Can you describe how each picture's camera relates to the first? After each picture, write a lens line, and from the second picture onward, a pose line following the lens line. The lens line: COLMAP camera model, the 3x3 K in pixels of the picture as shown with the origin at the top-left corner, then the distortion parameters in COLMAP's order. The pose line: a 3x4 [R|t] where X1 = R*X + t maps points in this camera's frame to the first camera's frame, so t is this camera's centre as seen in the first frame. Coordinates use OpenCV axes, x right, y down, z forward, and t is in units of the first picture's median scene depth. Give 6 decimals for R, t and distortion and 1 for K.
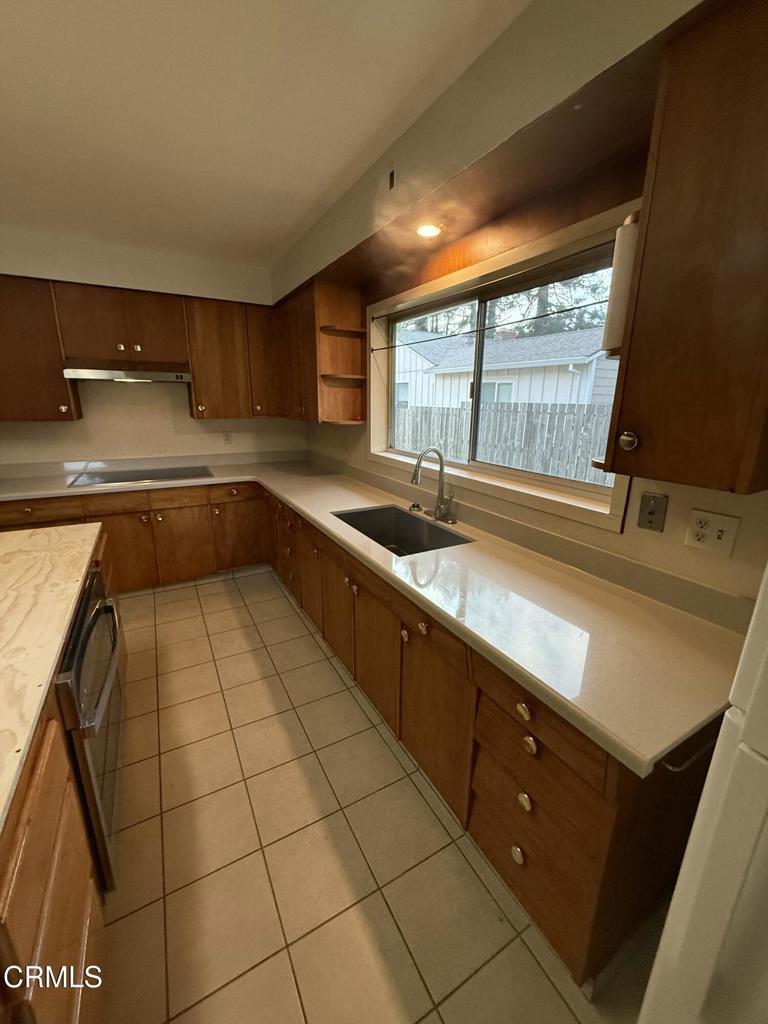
lens RADIAL K [[406.6, 0, 386.4], [0, 406.6, 507.9], [0, 0, 1]] dist [-0.000062, -0.000172]
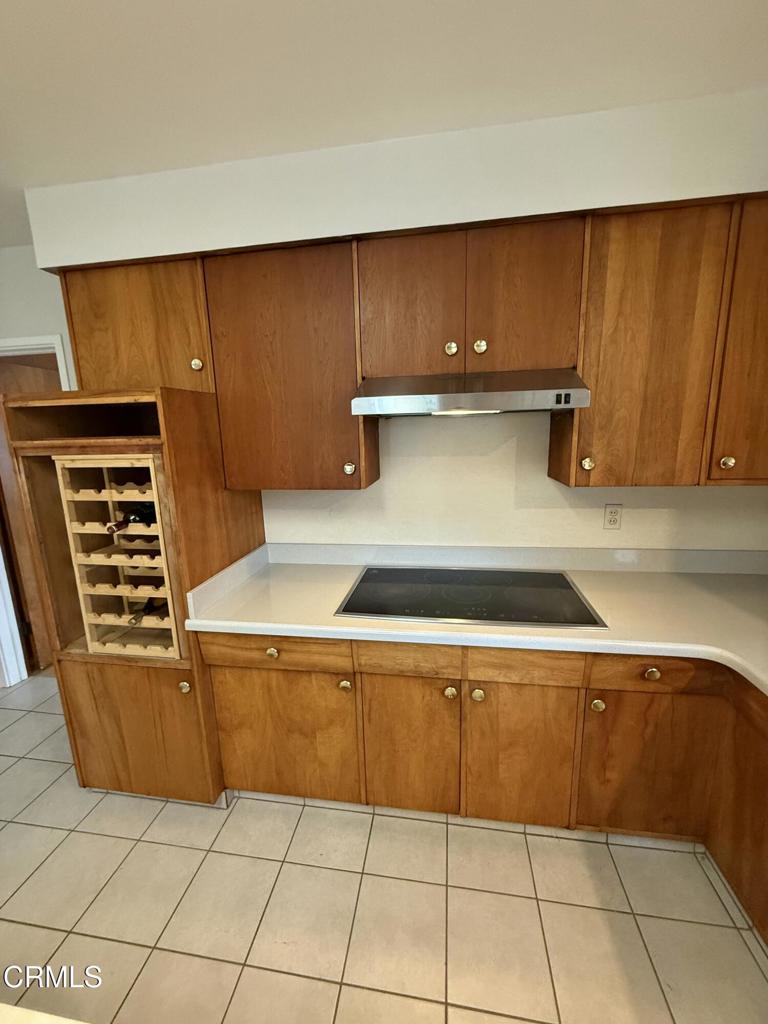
lens RADIAL K [[406.6, 0, 386.4], [0, 406.6, 507.9], [0, 0, 1]] dist [-0.000062, -0.000172]
pose [[0.788163, 0.088498, -0.609071, -0.369085], [-0.121449, 0.992513, -0.012947, -0.172174], [0.603365, 0.084175, 0.793010, 0.536419]]
